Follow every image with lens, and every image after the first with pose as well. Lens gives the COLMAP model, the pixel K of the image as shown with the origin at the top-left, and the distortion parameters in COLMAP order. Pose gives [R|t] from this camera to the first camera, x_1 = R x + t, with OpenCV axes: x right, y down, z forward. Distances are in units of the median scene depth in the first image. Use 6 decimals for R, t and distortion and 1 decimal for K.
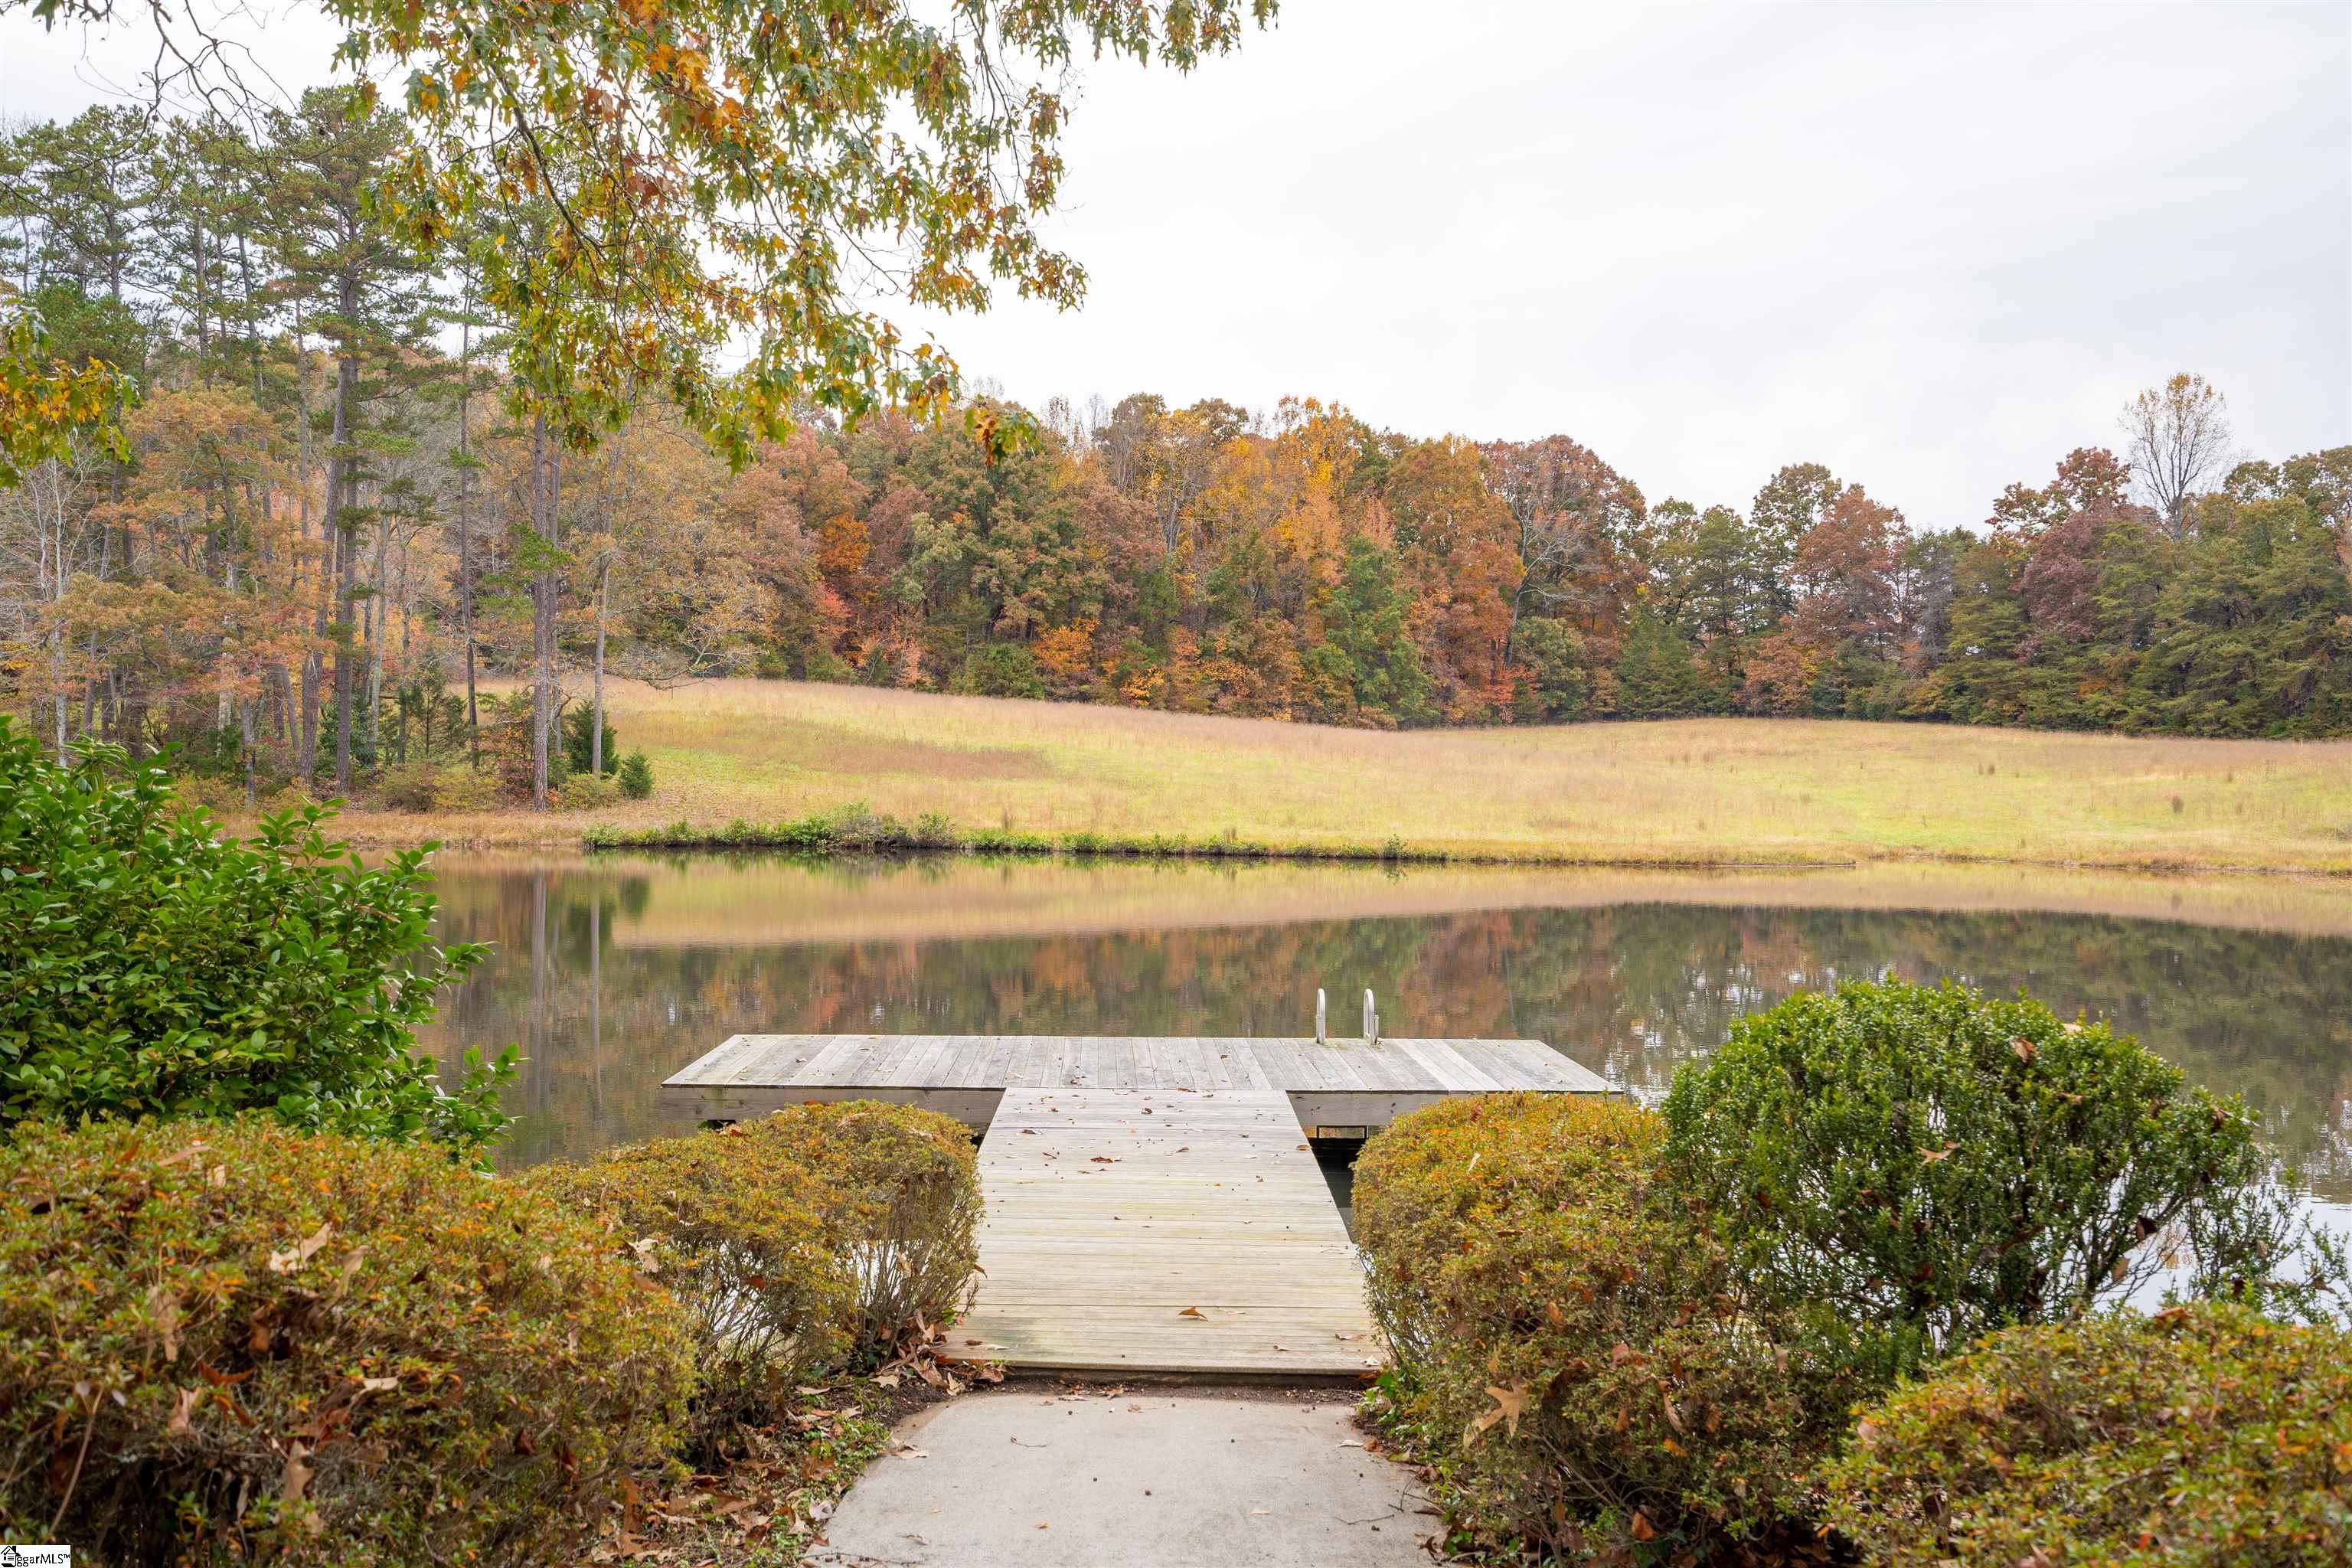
lens RADIAL K [[2361.1, 0, 1176.0], [0, 2361.1, 784.0], [0, 0, 1]] dist [0.188048, -0.014453]
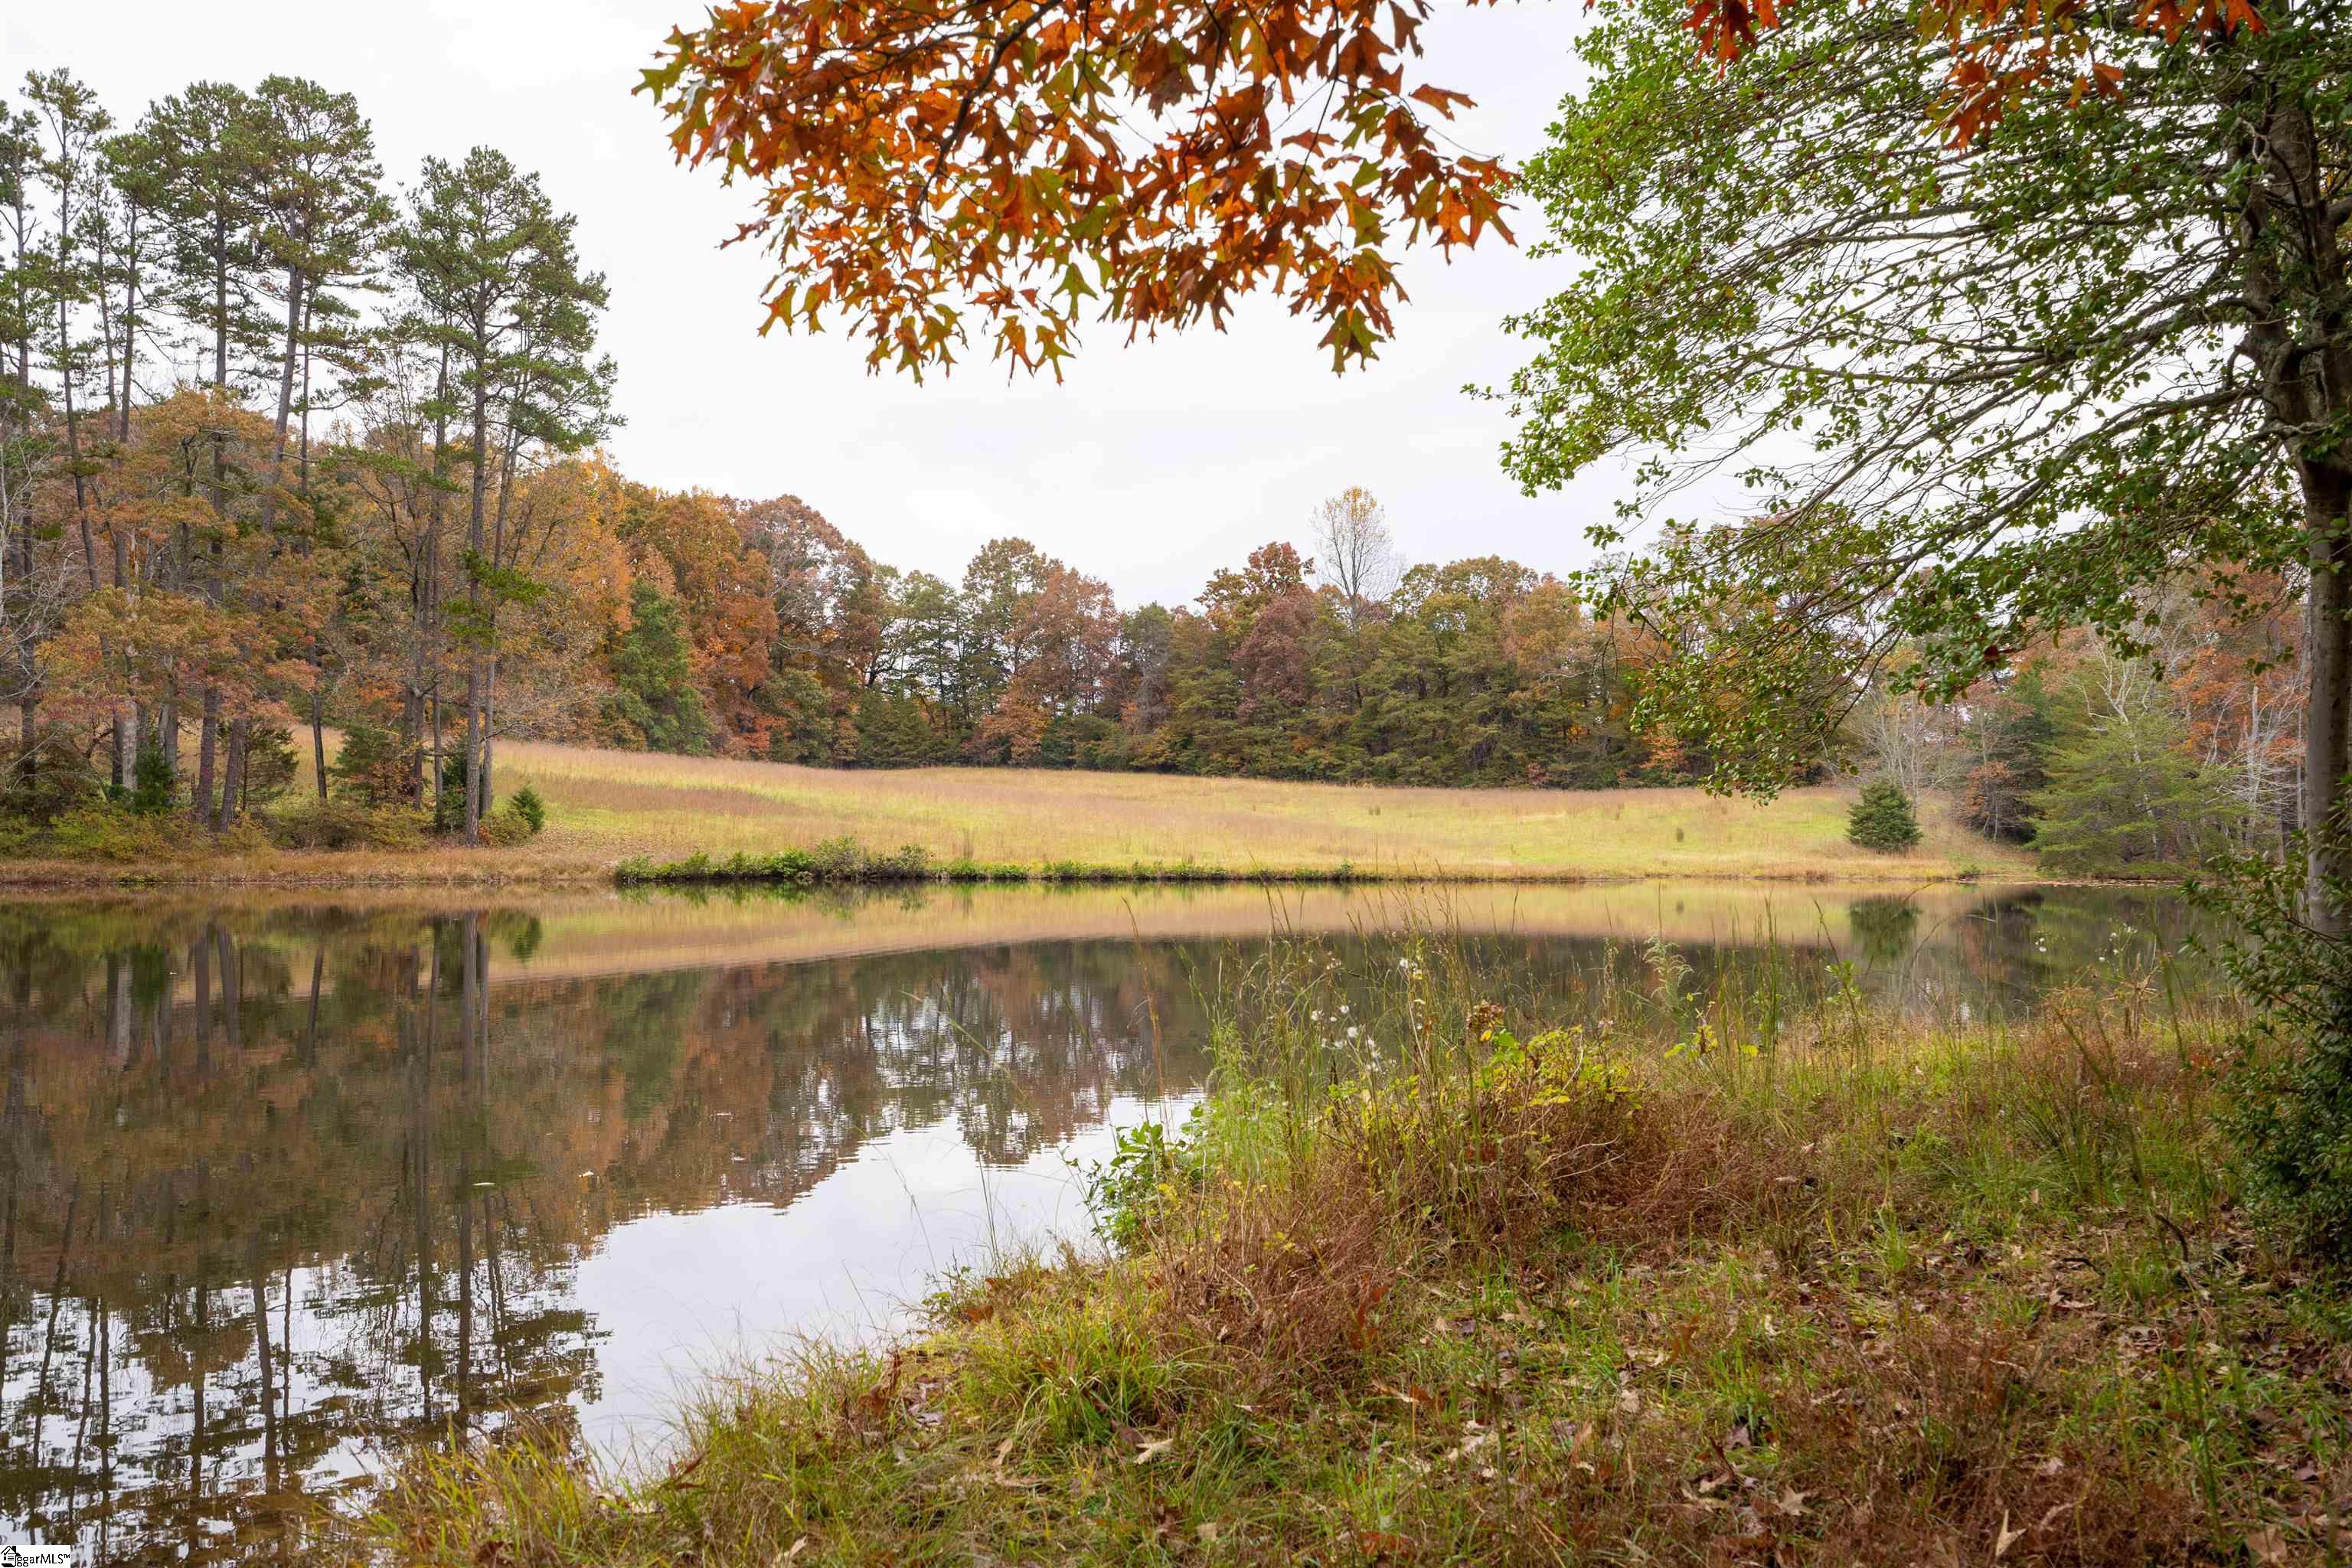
lens RADIAL K [[2361.1, 0, 1176.0], [0, 2361.1, 784.0], [0, 0, 1]] dist [0.188048, -0.014453]
pose [[0.895332, 0.003907, 0.445382, -0.194343], [0.005578, 0.999785, -0.019982, 0.002617], [-0.445364, 0.020375, 0.895118, -0.010676]]
